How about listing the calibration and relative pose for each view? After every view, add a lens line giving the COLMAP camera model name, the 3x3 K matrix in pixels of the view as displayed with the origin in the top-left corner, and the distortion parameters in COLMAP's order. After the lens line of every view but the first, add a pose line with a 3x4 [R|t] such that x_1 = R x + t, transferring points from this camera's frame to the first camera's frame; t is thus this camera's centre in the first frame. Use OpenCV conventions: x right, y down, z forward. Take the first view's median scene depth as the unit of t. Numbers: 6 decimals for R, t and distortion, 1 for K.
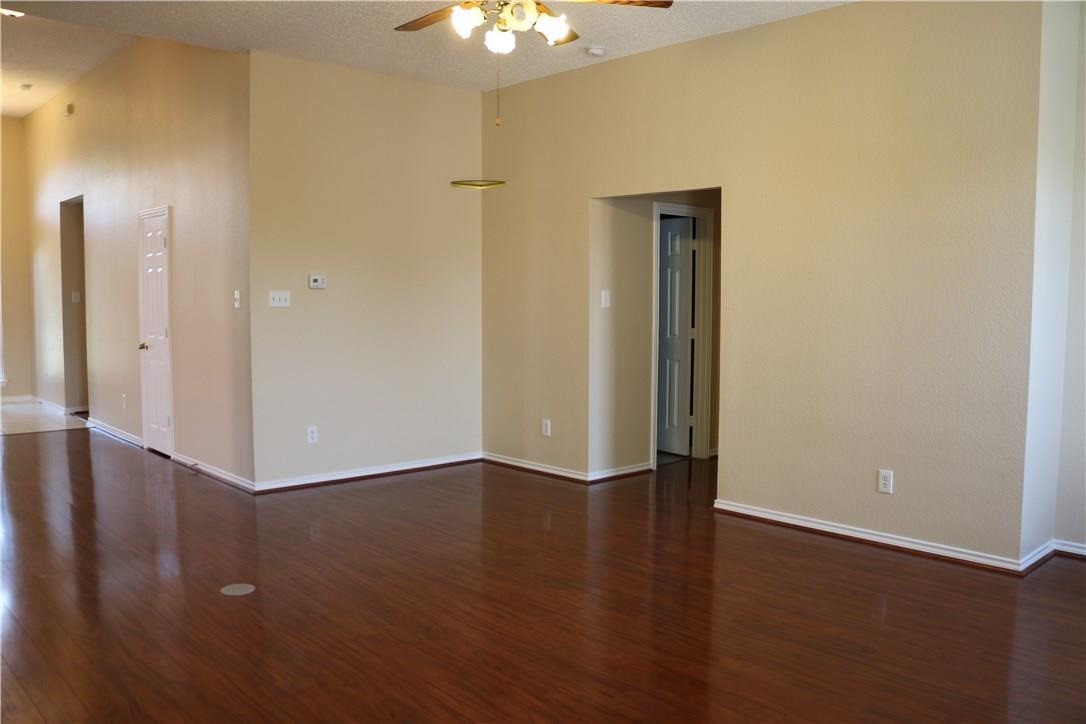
lens RADIAL K [[894.2, 0, 543.0], [0, 894.2, 362.0], [0, 0, 1]] dist [-0.179270, 0.156106]
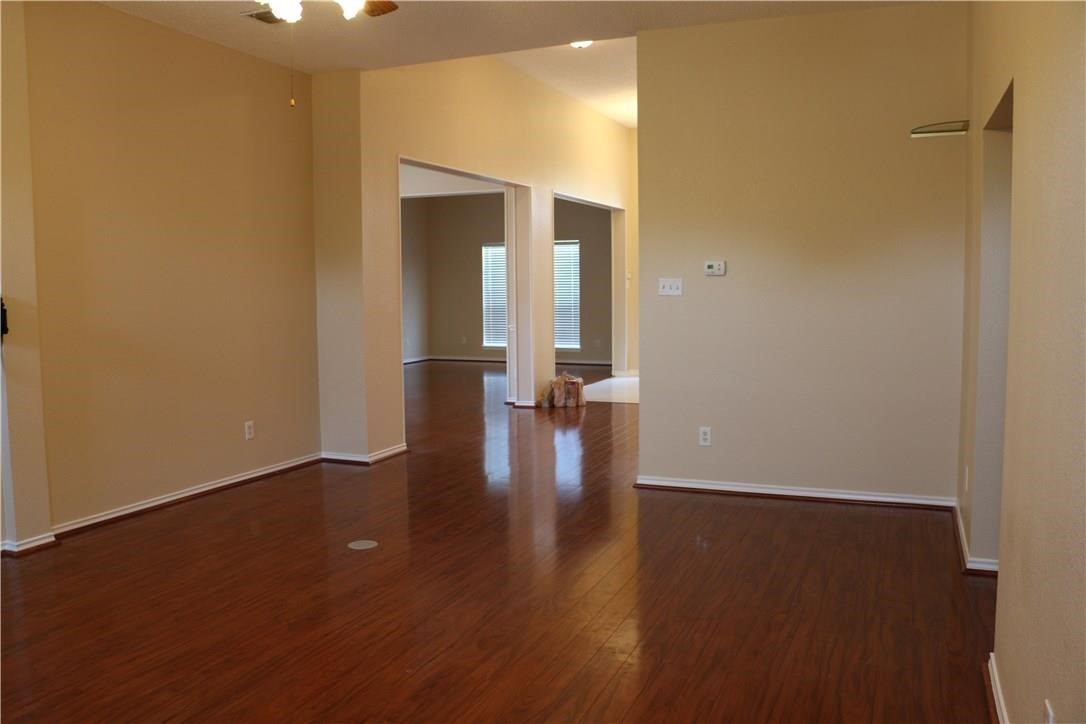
lens RADIAL K [[894.2, 0, 543.0], [0, 894.2, 362.0], [0, 0, 1]] dist [-0.179270, 0.156106]
pose [[0.408254, 0.074856, -0.909794, 0.520207], [-0.060013, 0.996677, 0.055075, -0.036023], [0.910893, 0.032115, 0.411390, 0.490285]]
